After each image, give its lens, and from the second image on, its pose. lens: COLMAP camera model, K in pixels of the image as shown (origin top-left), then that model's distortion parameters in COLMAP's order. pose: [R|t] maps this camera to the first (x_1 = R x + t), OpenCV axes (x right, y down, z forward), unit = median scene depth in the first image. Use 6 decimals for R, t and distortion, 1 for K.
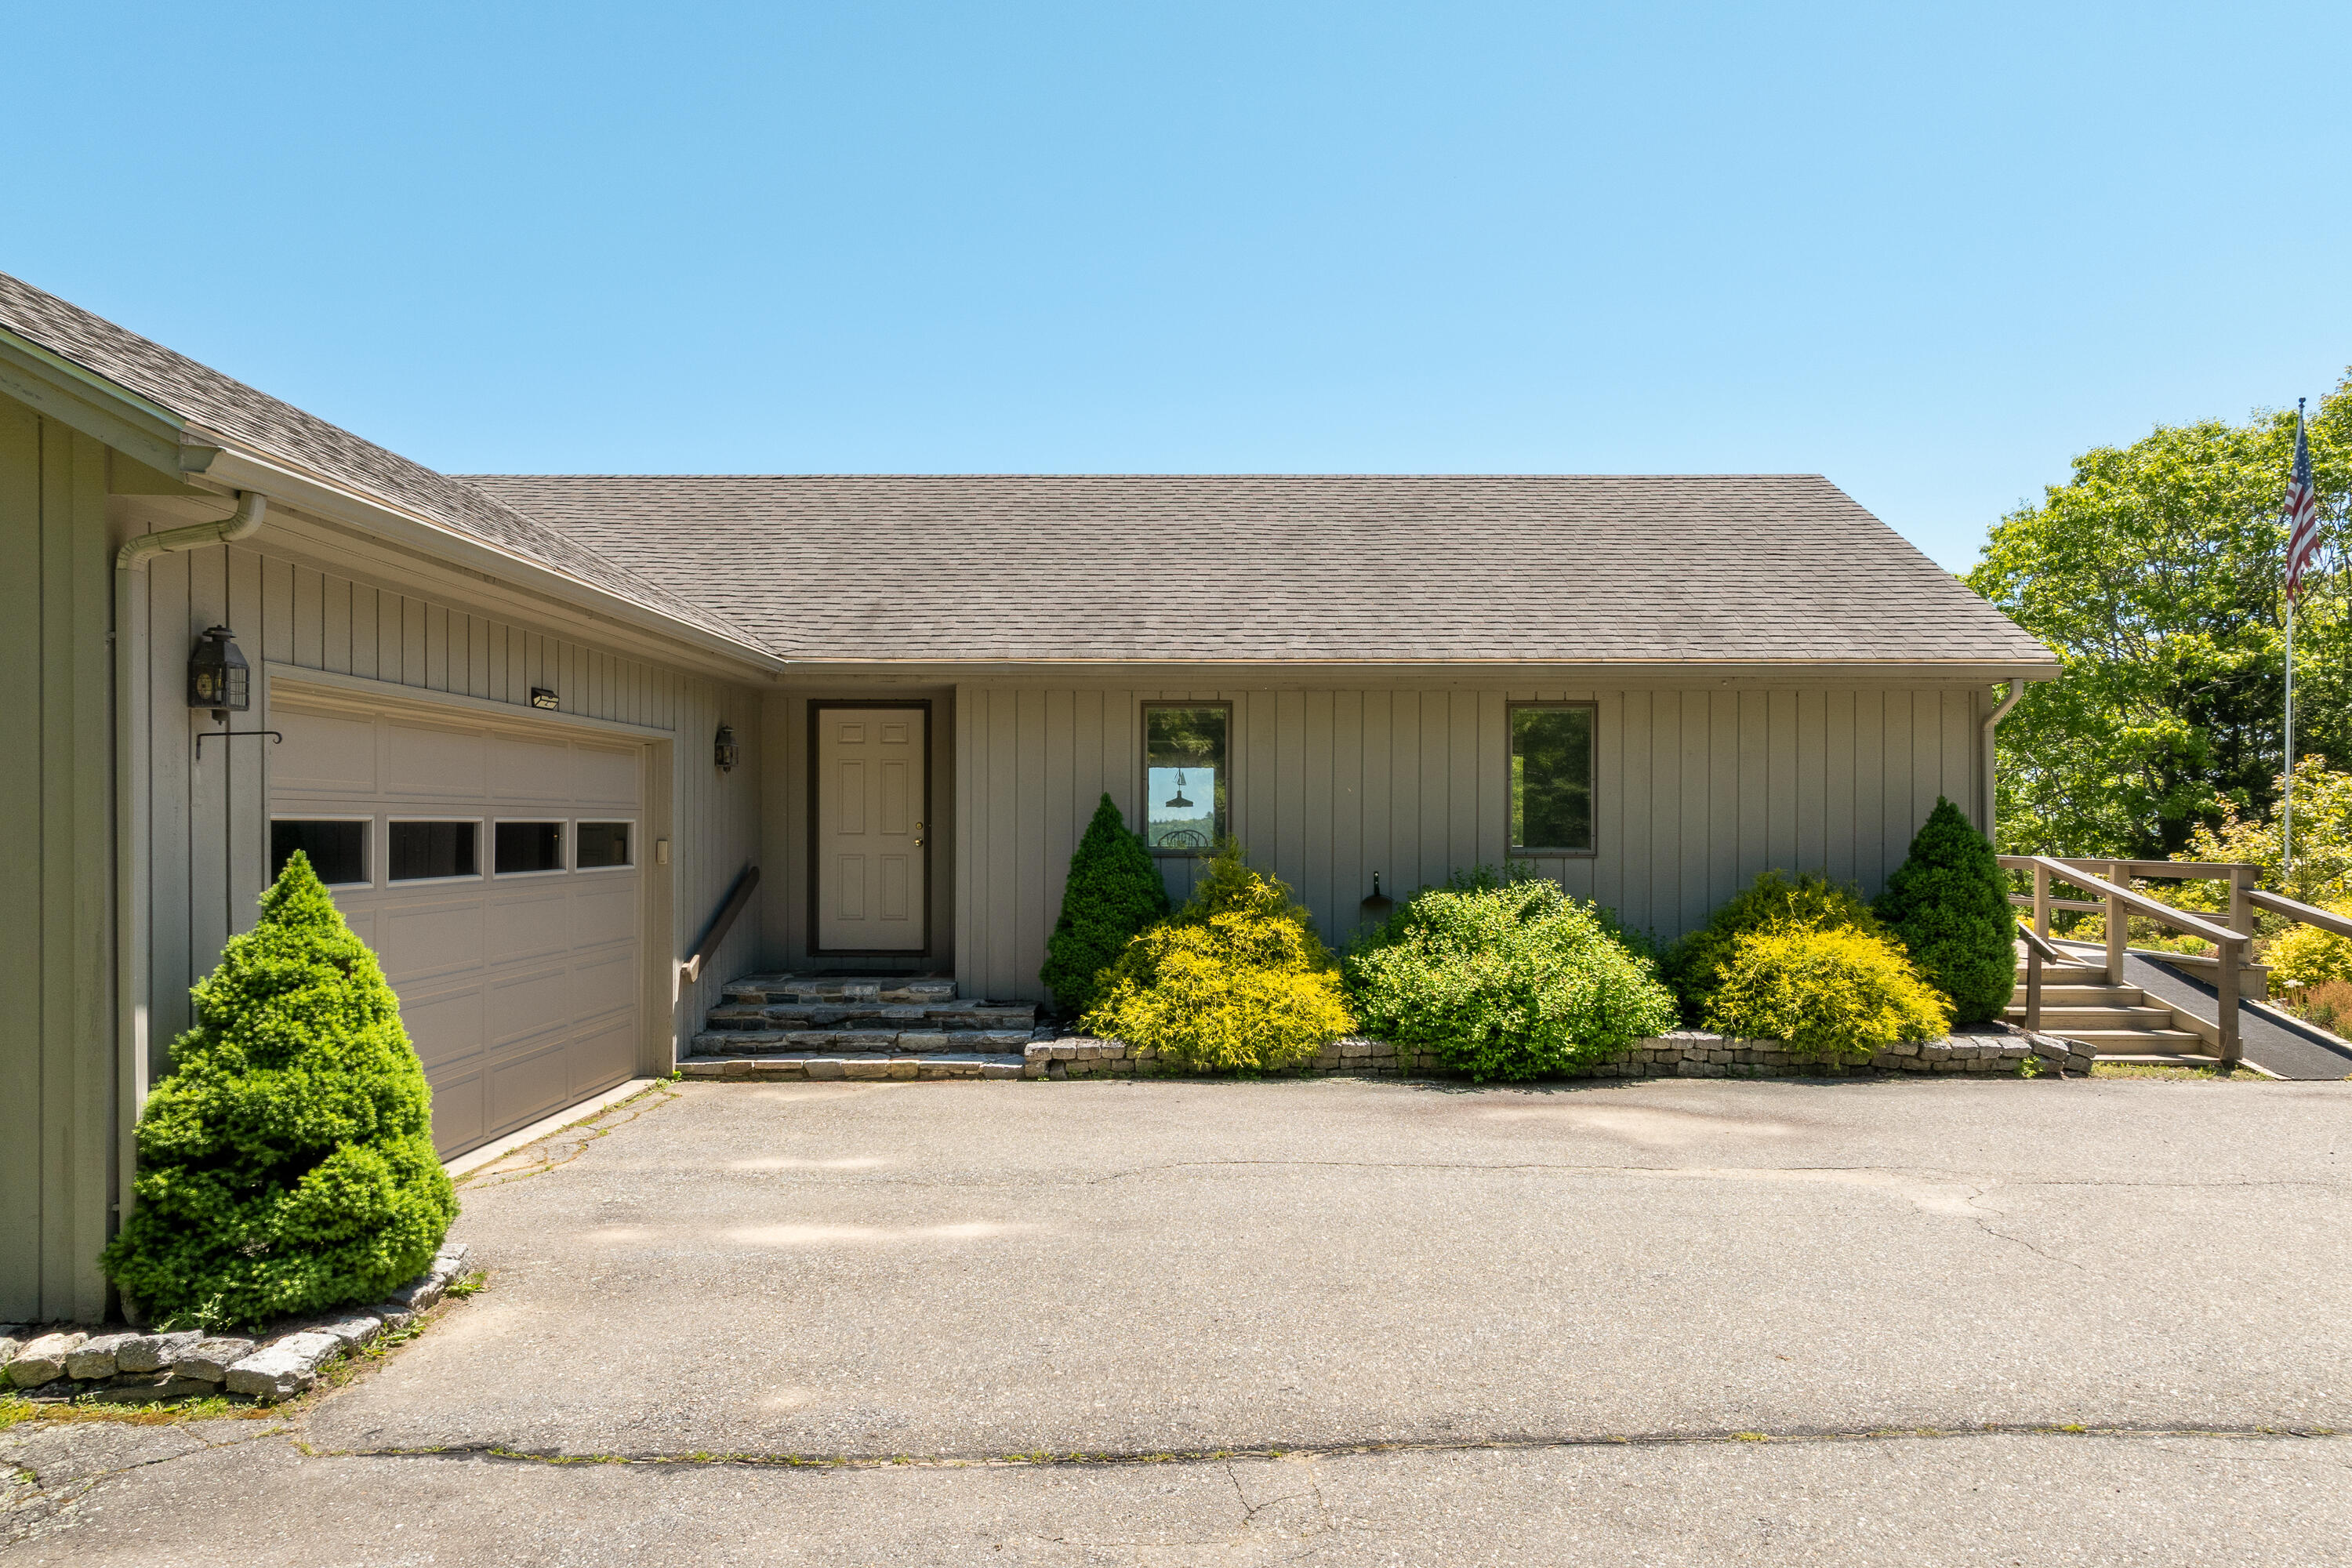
lens RADIAL K [[1635.1, 0, 1174.4], [0, 1635.1, 798.3], [0, 0, 1]] dist [-0.008188, 0.009737]
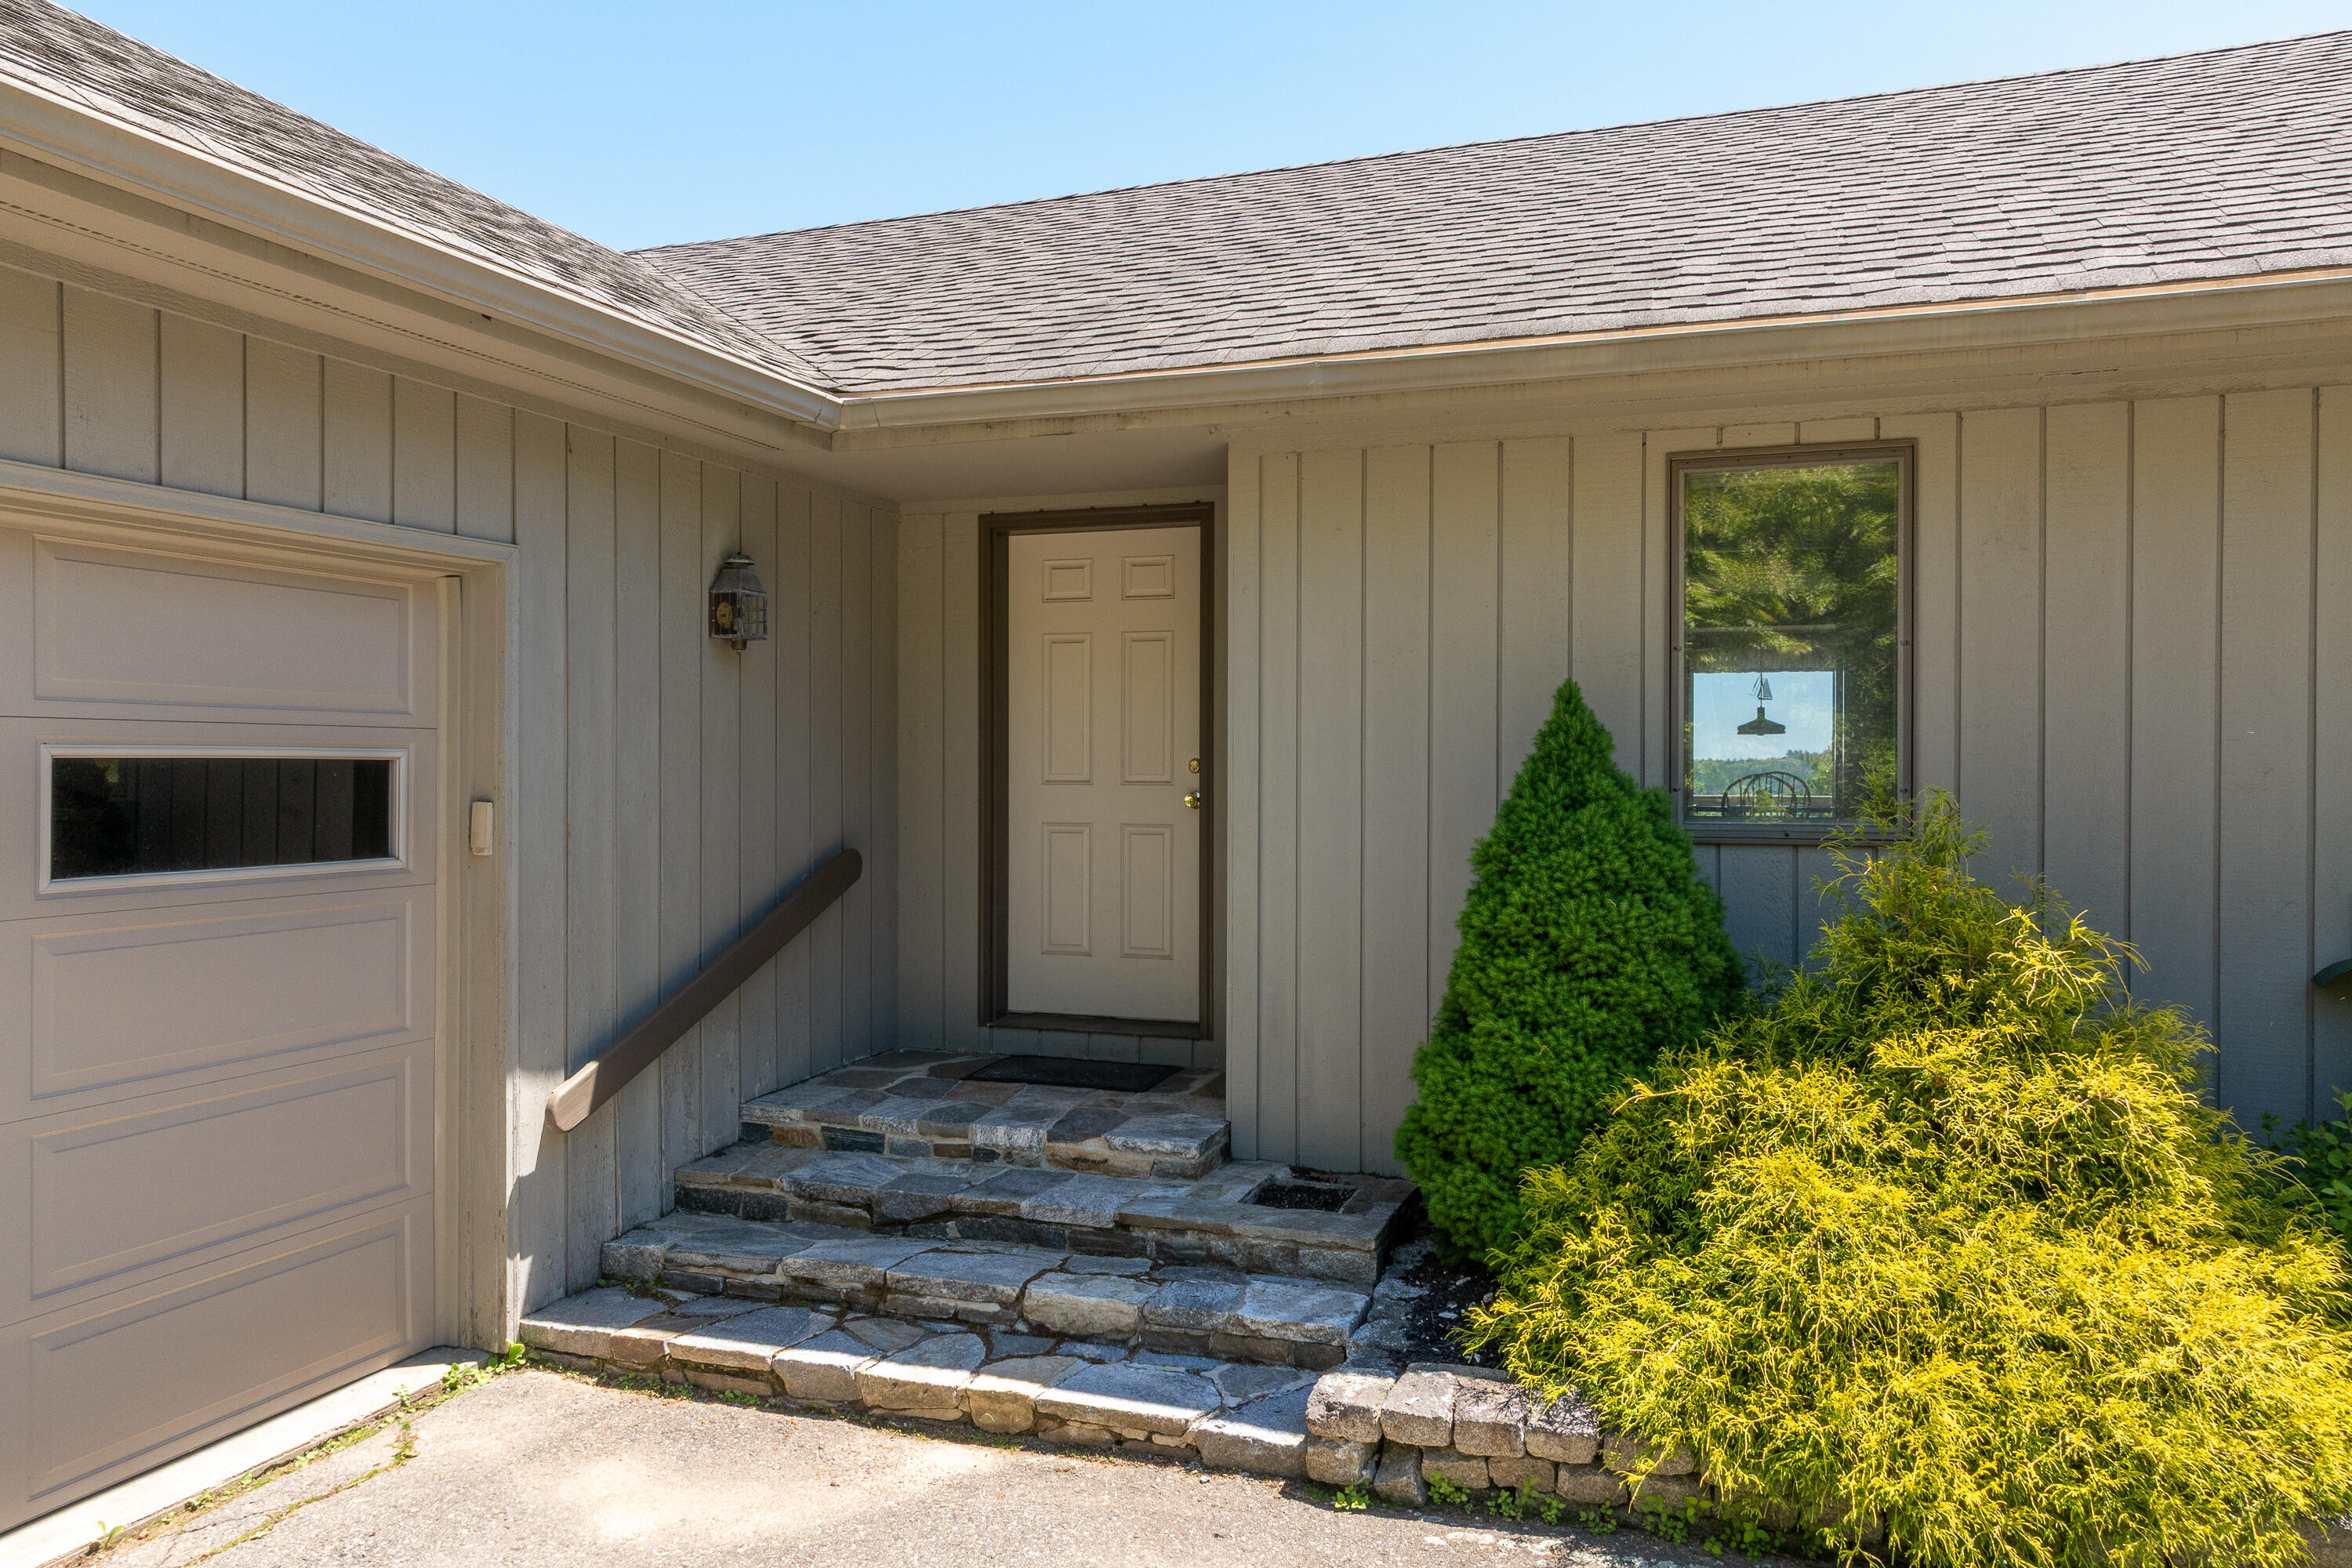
lens RADIAL K [[1635.1, 0, 1170.2], [0, 1635.1, 778.5], [0, 0, 1]] dist [-0.008188, 0.009737]
pose [[0.942362, 0.001553, -0.334592, -0.001432], [0.006388, 0.999723, 0.022631, 0.011177], [0.334534, -0.023464, 0.942091, 0.641506]]
